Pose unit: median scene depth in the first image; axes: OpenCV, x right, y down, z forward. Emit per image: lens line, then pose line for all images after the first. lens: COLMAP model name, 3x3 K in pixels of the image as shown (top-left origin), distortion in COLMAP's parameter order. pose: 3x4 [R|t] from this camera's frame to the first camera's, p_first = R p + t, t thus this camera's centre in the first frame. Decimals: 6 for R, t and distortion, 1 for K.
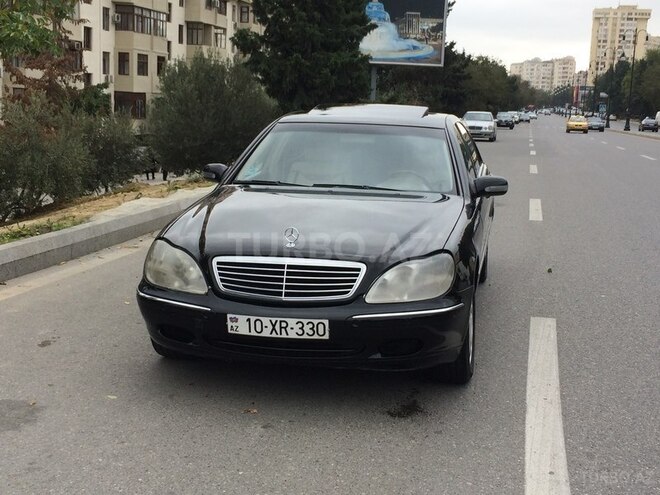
lens RADIAL K [[933.5, 0, 331.6], [0, 933.5, 246.4], [0, 0, 1]] dist [0.054085, 0.000000]
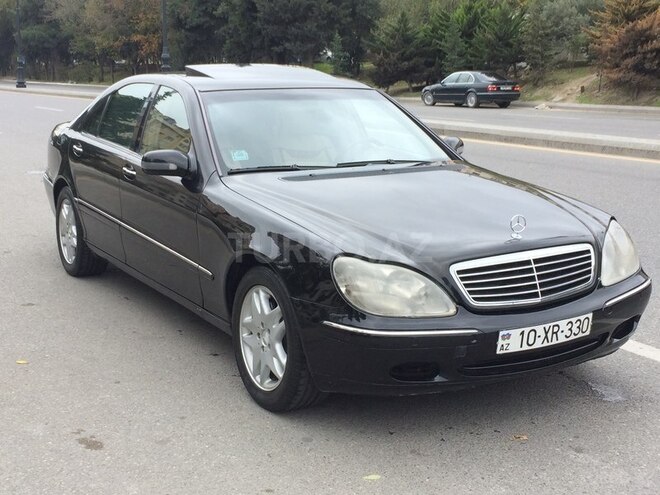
lens RADIAL K [[933.5, 0, 326.5], [0, 933.5, 250.5], [0, 0, 1]] dist [0.054085, 0.000000]
pose [[0.742710, -0.157794, 0.650756, -0.744219], [0.122516, 0.987455, 0.099608, -0.096584], [-0.658310, 0.005748, 0.752725, 0.493855]]
